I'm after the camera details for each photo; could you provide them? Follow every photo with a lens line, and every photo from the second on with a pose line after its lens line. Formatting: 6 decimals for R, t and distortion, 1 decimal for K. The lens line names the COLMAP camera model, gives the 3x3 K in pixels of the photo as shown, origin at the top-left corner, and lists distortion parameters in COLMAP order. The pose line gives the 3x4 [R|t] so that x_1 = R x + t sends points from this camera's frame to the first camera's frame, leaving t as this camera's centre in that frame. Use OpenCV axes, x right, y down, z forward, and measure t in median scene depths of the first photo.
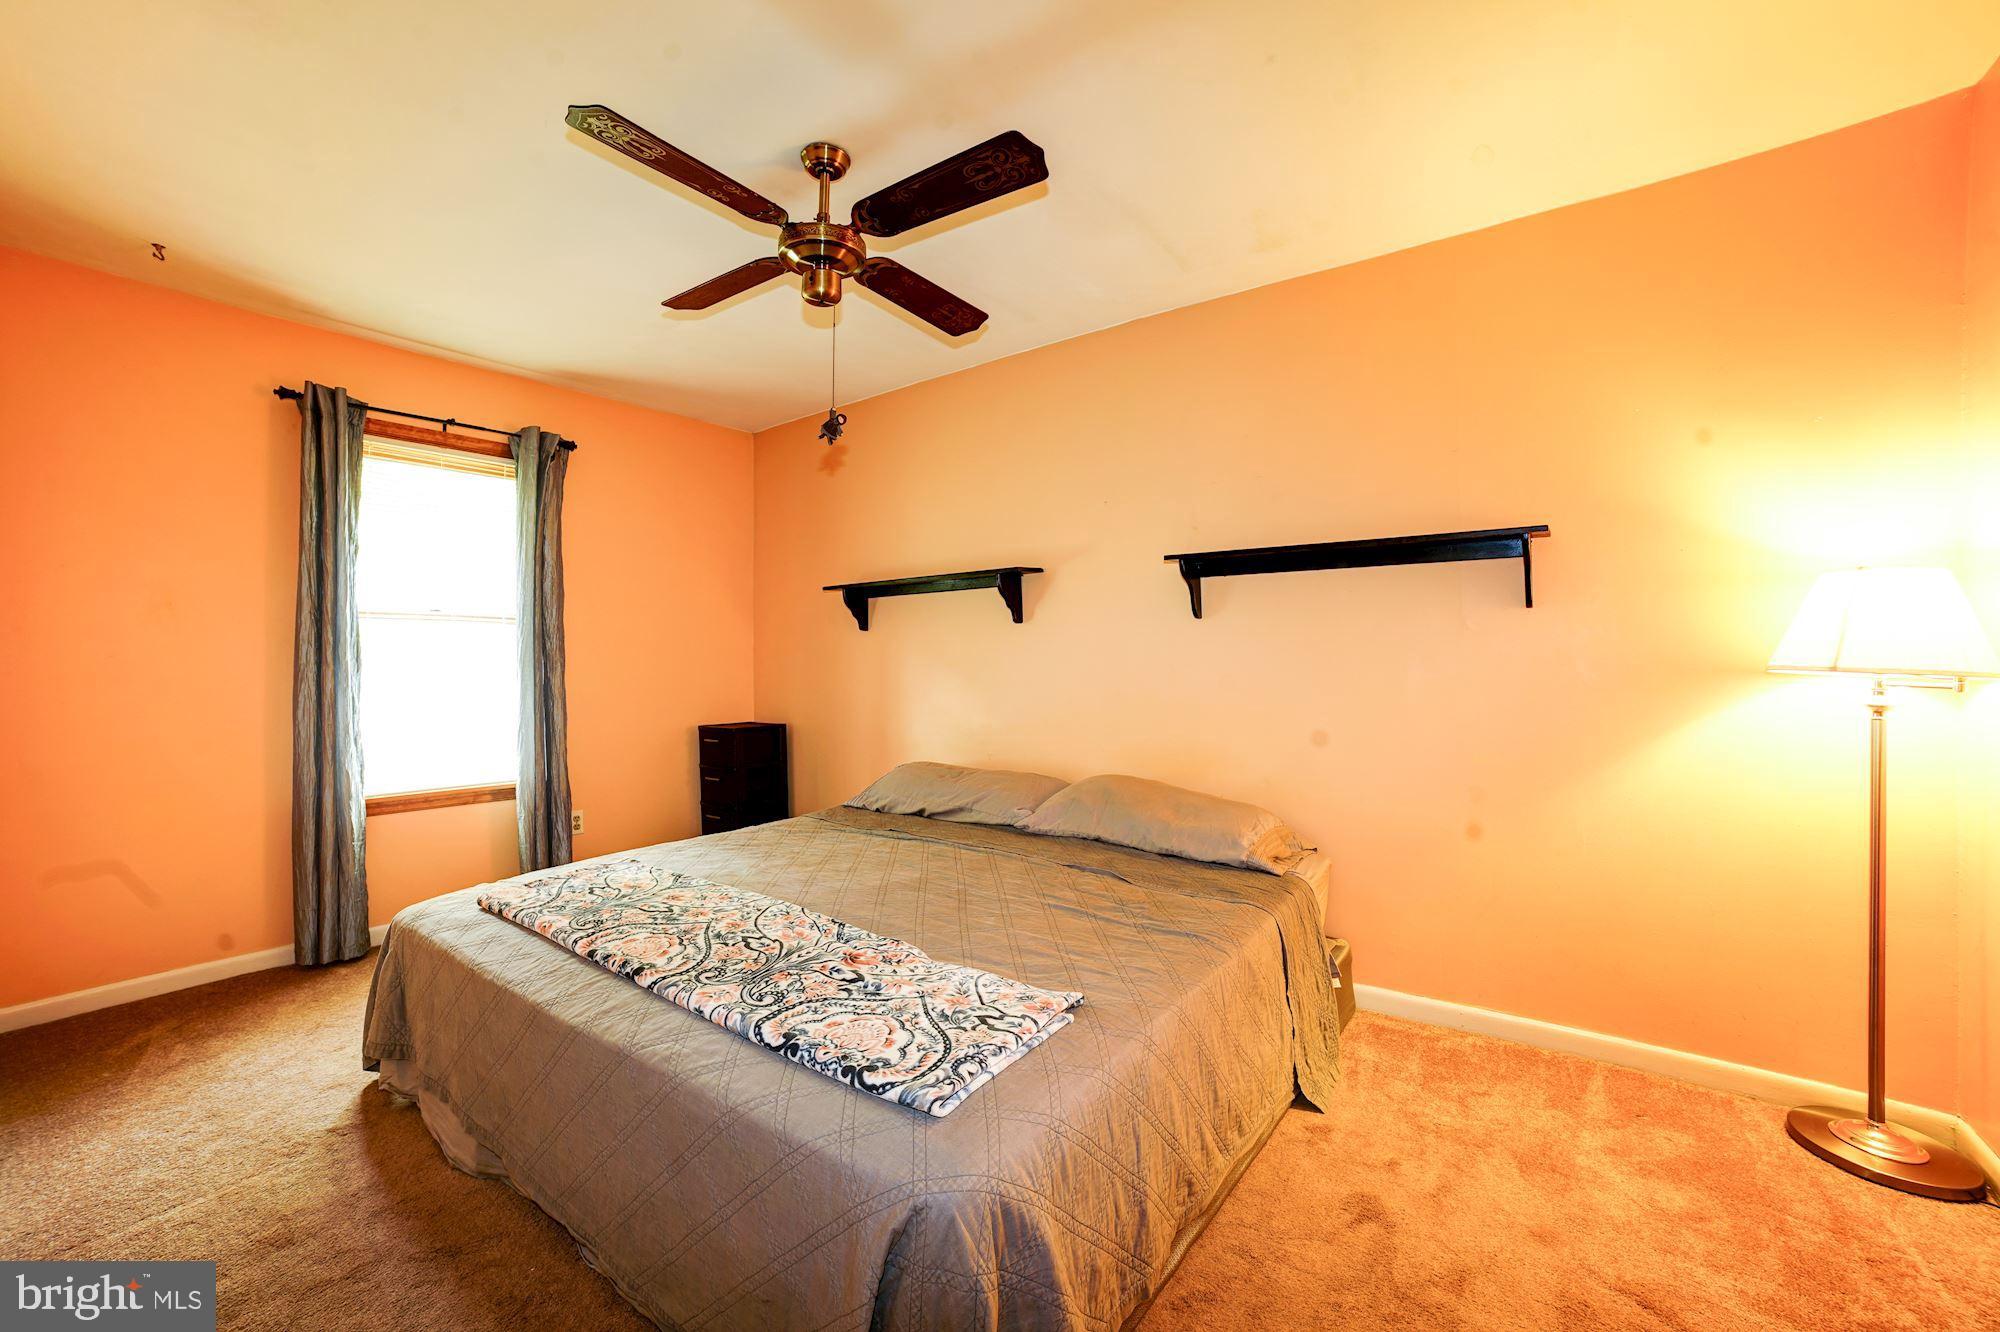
lens RADIAL K [[803.3, 0, 992.4], [0, 803.3, 661.7], [0, 0, 1]] dist [-0.104266, 0.036967]
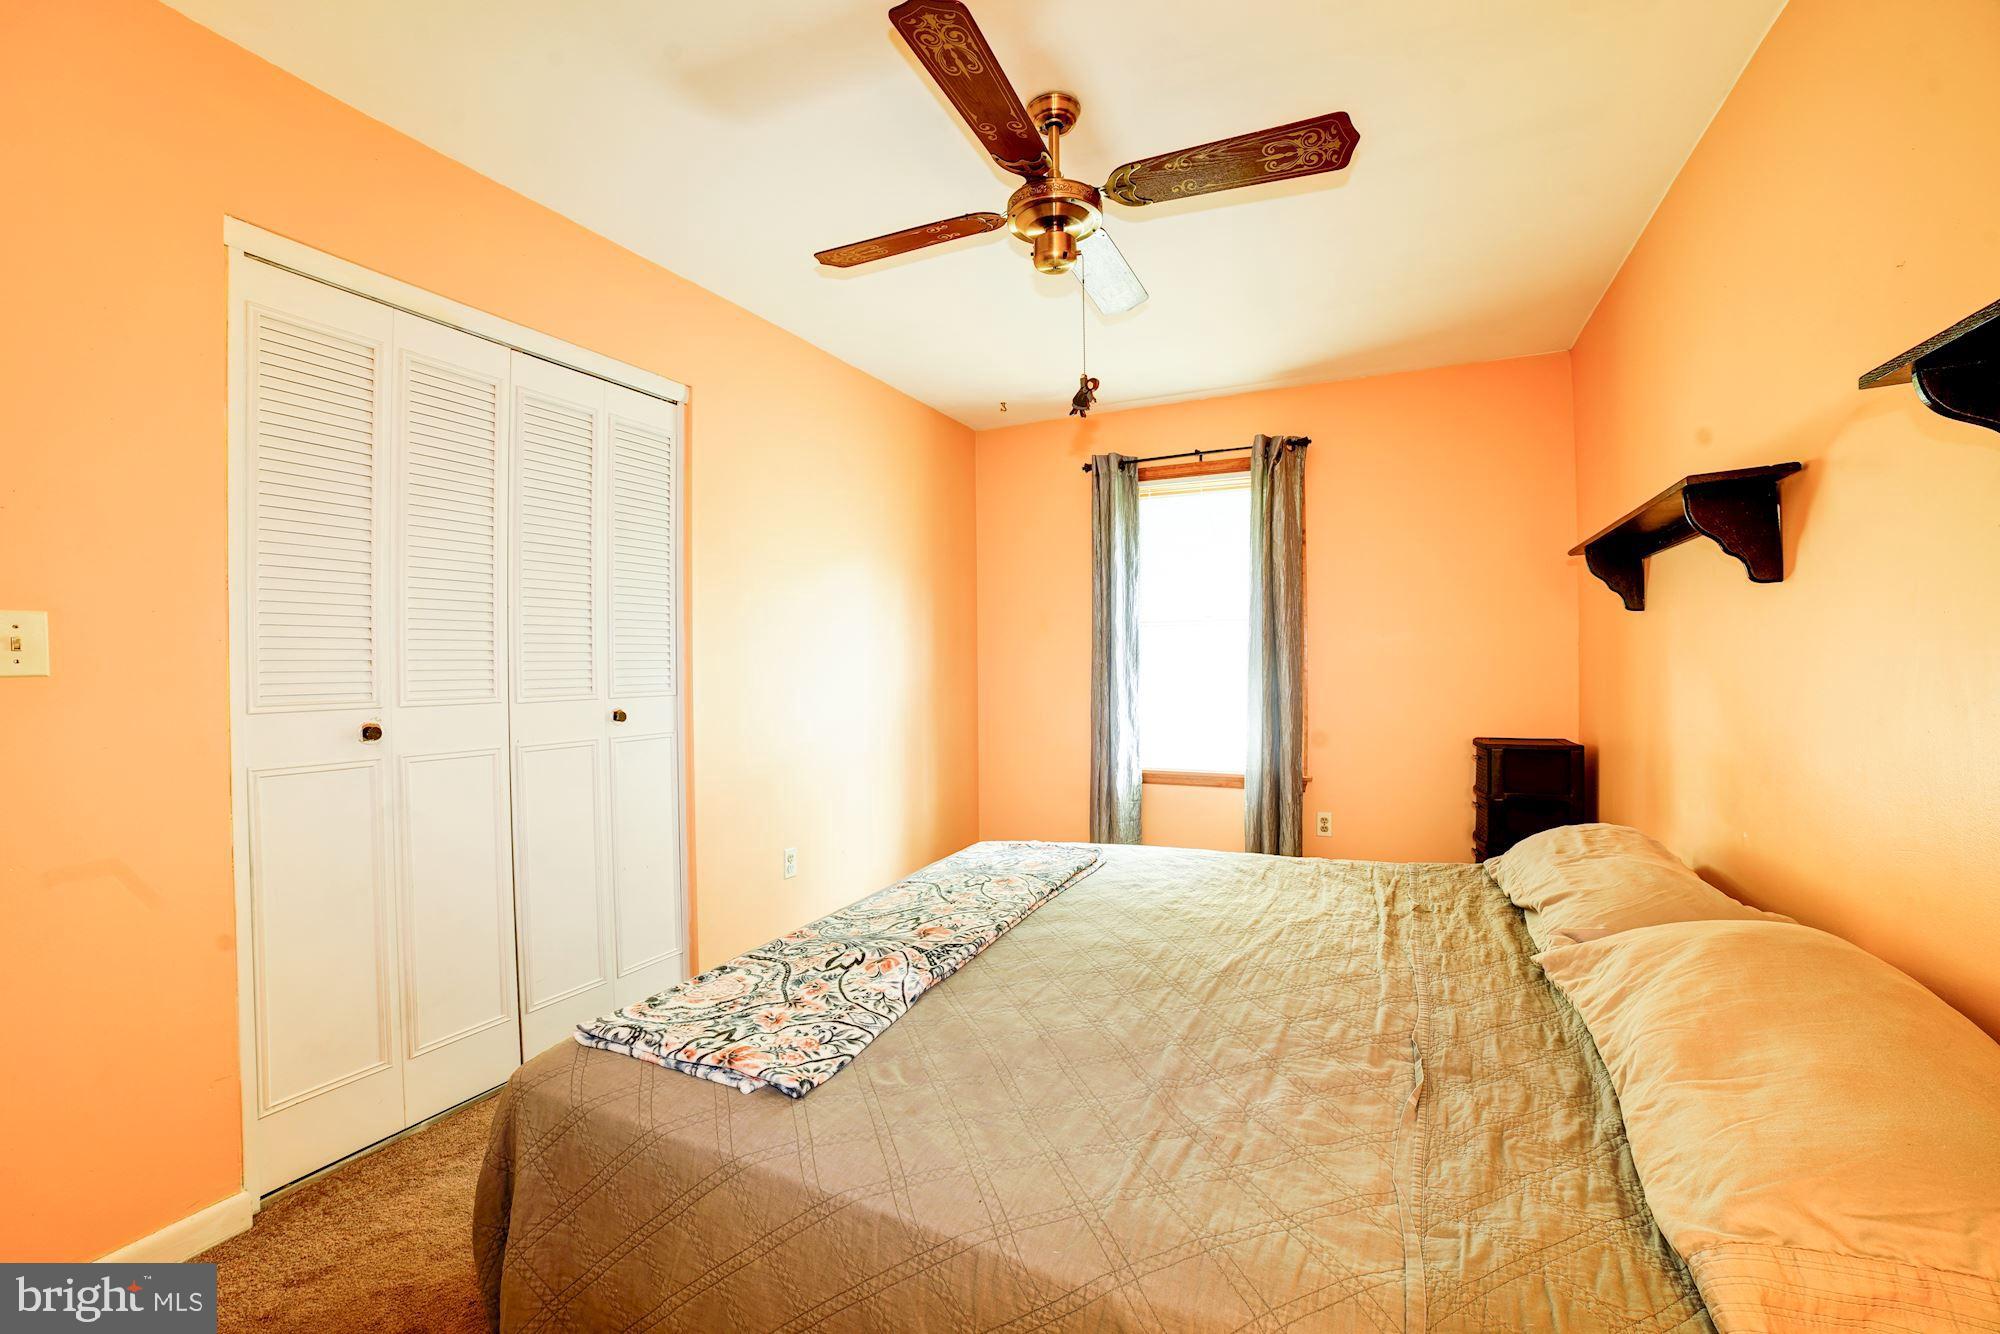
lens RADIAL K [[803.3, 0, 992.4], [0, 803.3, 662.7], [0, 0, 1]] dist [-0.104266, 0.036967]
pose [[0.200479, 0.002849, -0.979694, 0.422078], [0.007911, 0.999958, 0.004527, -0.004404], [0.979666, -0.008658, 0.200448, 0.474492]]
